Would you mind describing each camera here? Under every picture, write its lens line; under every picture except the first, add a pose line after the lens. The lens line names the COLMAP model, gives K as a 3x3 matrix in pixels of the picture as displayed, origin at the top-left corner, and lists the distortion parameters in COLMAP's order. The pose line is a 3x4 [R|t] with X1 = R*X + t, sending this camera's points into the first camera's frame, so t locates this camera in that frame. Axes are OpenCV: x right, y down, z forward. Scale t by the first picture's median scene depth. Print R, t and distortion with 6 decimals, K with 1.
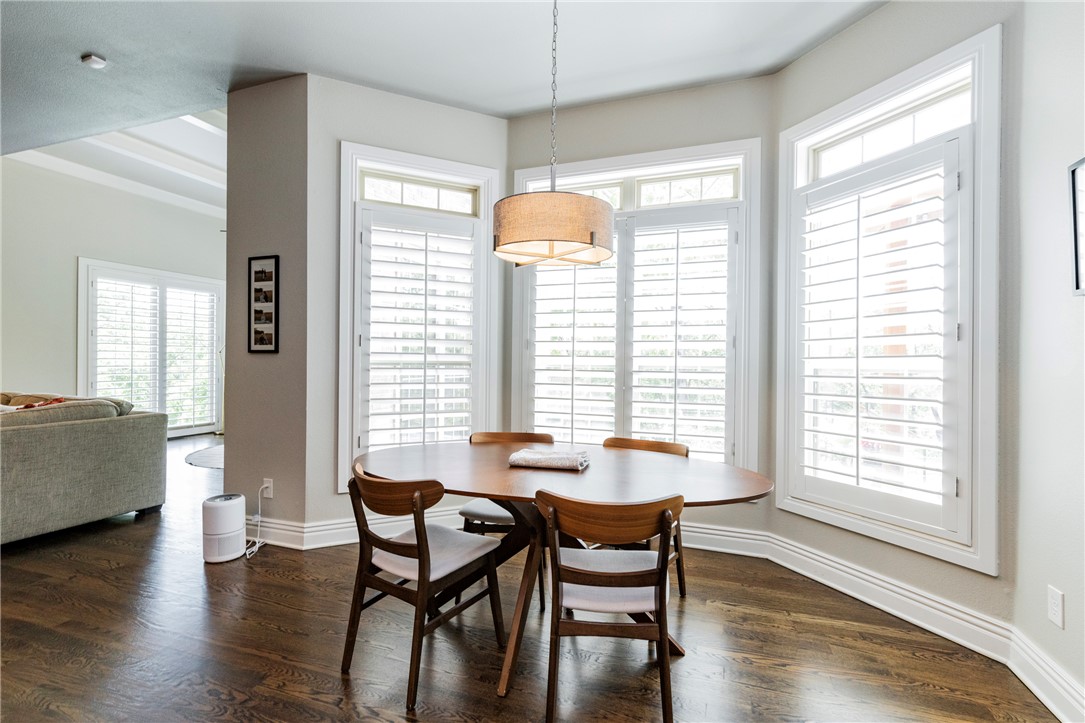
lens RADIAL K [[491.8, 0, 542.5], [0, 491.8, 361.5], [0, 0, 1]] dist [0.000644, 0.000196]
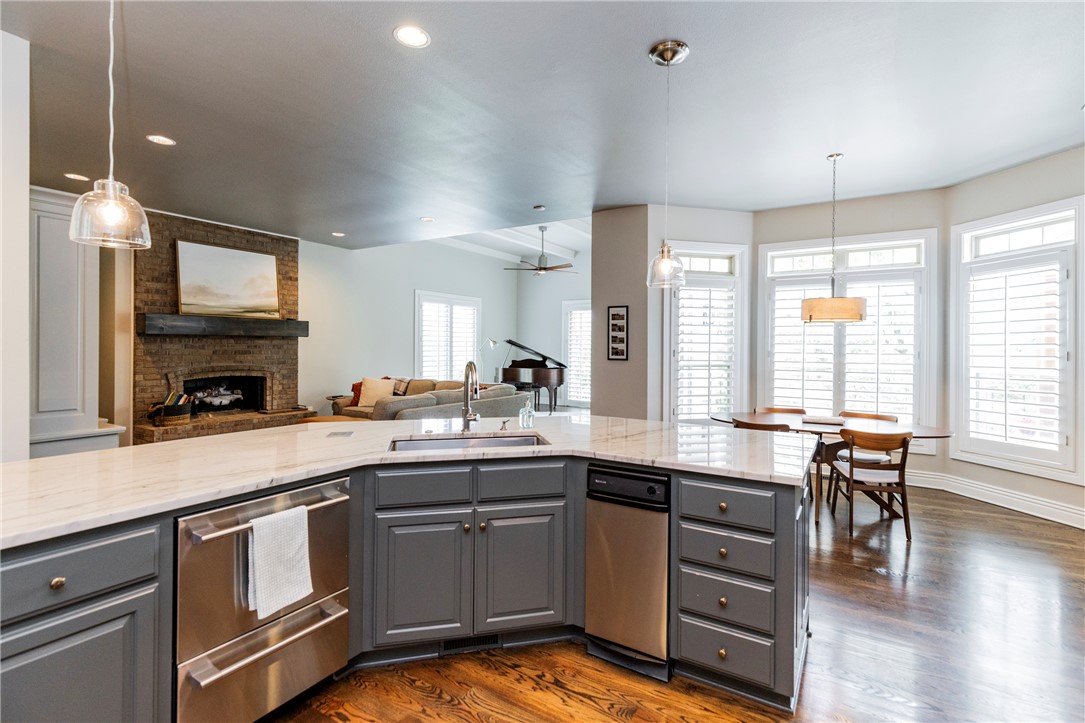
lens RADIAL K [[498.8, 0, 543.2], [0, 498.8, 345.4], [0, 0, 1]] dist [0.000795, 0.000368]
pose [[0.979055, -0.002351, -0.203584, -0.470348], [0.001767, 0.999994, -0.003055, -0.066591], [0.203590, 0.002631, 0.979053, -0.831155]]
